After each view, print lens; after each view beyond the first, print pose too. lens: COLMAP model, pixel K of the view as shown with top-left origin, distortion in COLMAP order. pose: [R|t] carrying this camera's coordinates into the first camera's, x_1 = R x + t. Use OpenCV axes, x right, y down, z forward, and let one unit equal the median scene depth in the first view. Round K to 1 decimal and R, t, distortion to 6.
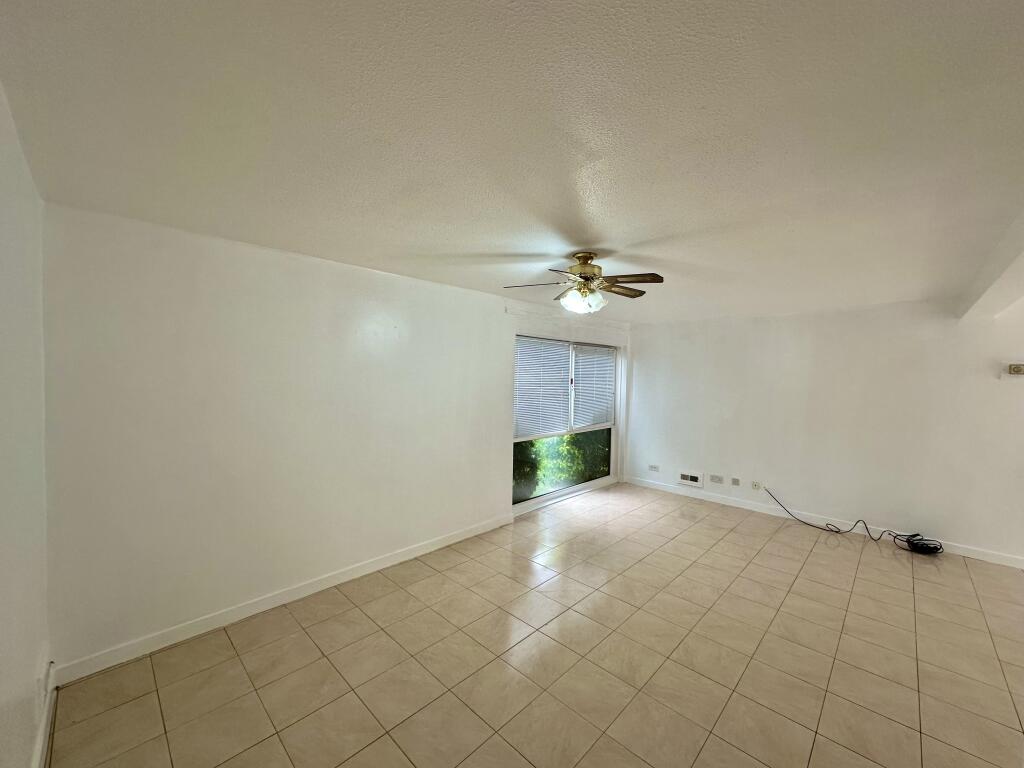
lens RADIAL K [[409.4, 0, 509.5], [0, 409.4, 386.4], [0, 0, 1]] dist [0.002355, 0.000088]
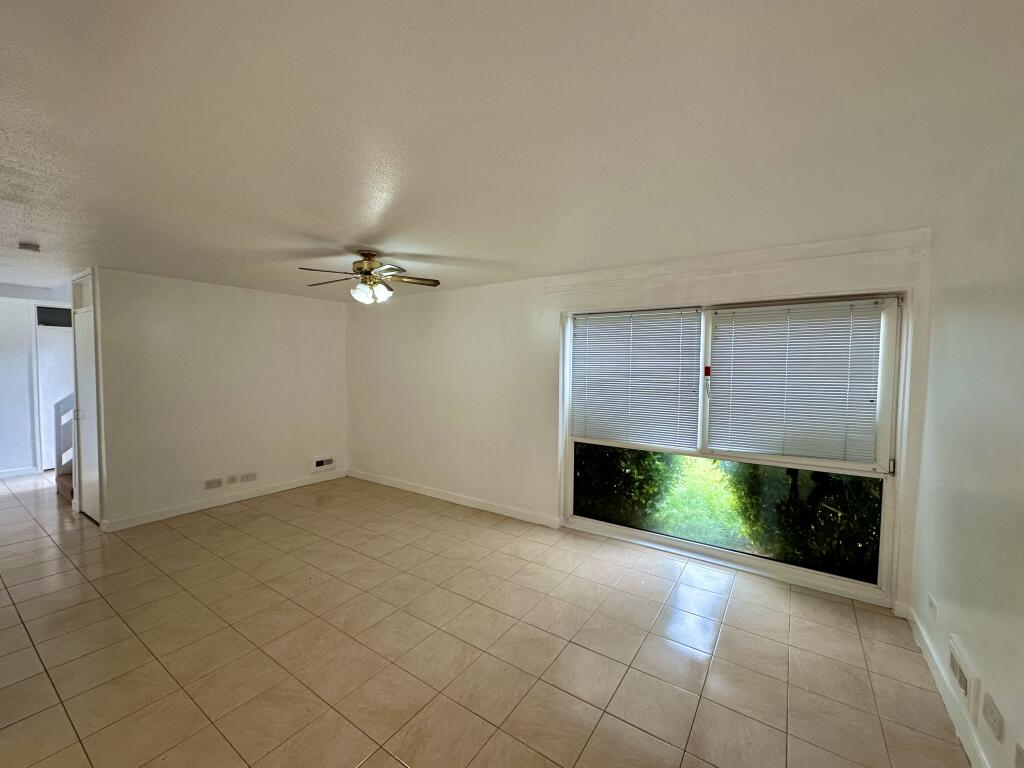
lens RADIAL K [[409.4, 0, 509.5], [0, 409.4, 386.4], [0, 0, 1]] dist [0.002355, 0.000088]
pose [[0.172413, 0.030607, -0.984549, 0.778398], [-0.031814, 0.999169, 0.025490, 0.004353], [0.984511, 0.026927, 0.173243, 0.672504]]
